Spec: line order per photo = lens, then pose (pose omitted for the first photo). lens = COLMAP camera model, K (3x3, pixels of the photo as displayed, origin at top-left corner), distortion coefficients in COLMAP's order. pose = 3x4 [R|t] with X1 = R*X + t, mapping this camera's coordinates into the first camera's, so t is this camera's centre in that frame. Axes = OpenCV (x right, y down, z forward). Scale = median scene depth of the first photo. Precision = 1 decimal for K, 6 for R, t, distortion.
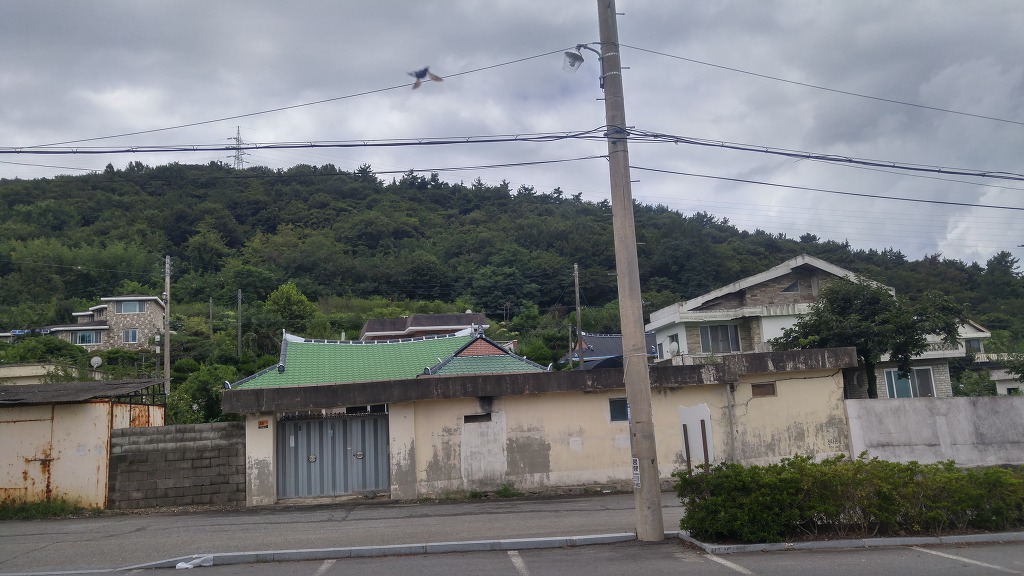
lens RADIAL K [[737.9, 0, 506.2], [0, 737.9, 304.7], [0, 0, 1]] dist [0.005021, 0.004033]
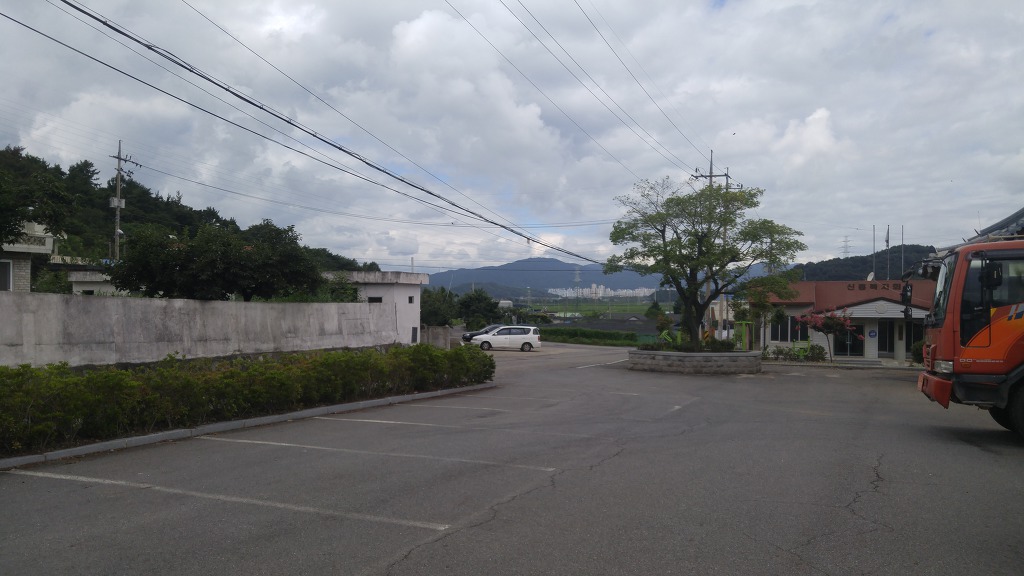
lens RADIAL K [[737.9, 0, 506.2], [0, 737.9, 304.7], [0, 0, 1]] dist [0.005021, 0.004033]
pose [[0.424799, 0.057374, 0.903468, 0.022655], [-0.176137, 0.984156, 0.020319, 0.020388], [-0.887987, -0.167765, 0.428174, 0.104438]]
